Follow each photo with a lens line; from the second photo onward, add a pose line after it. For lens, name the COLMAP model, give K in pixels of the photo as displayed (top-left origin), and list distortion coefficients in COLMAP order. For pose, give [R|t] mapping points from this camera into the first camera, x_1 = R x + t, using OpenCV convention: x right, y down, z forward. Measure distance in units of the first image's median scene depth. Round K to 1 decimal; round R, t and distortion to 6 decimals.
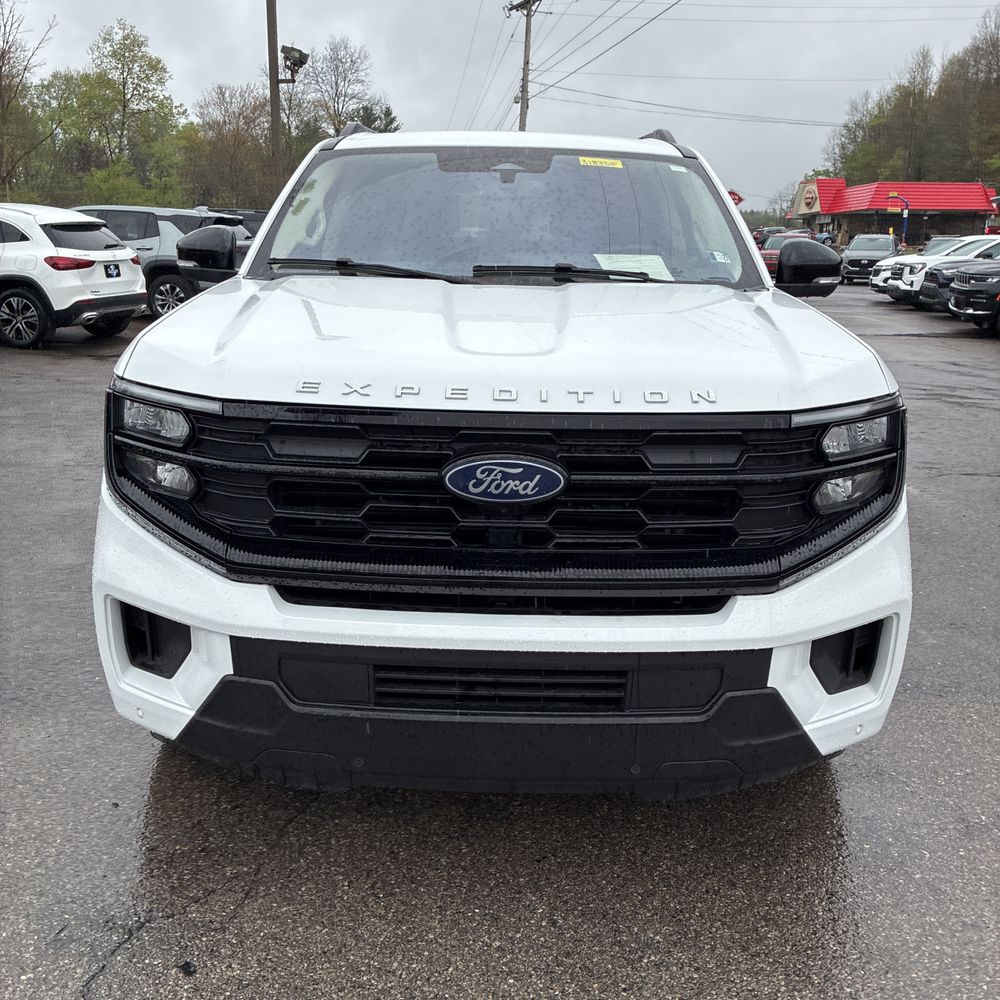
lens RADIAL K [[1020.7, 0, 474.9], [0, 1020.7, 500.0], [0, 0, 1]] dist [0.032831, -0.022723]
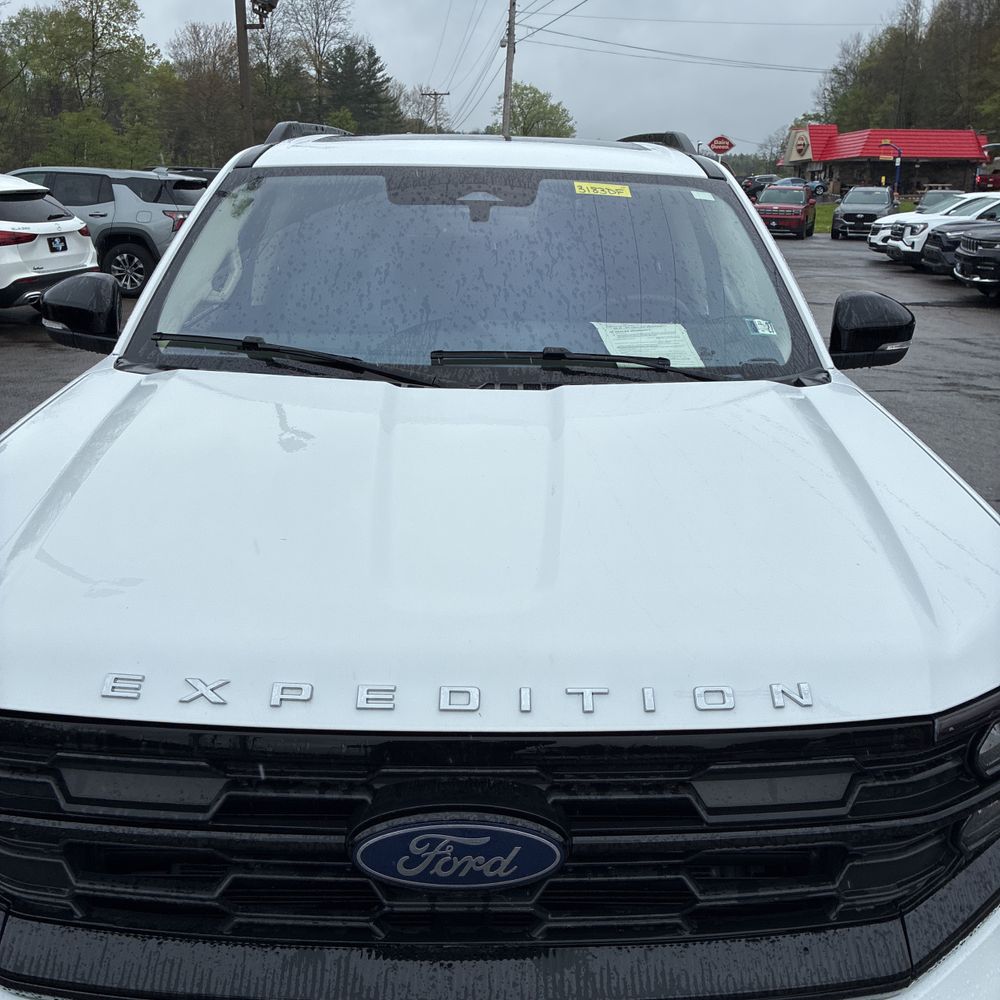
lens RADIAL K [[1034.9, 0, 498.7], [0, 1034.9, 510.1], [0, 0, 1]] dist [0.026710, -0.015093]
pose [[0.999413, -0.009334, 0.032975, 0.018146], [0.007635, 0.998655, 0.051280, -0.131017], [-0.033409, -0.050998, 0.998140, 0.220222]]
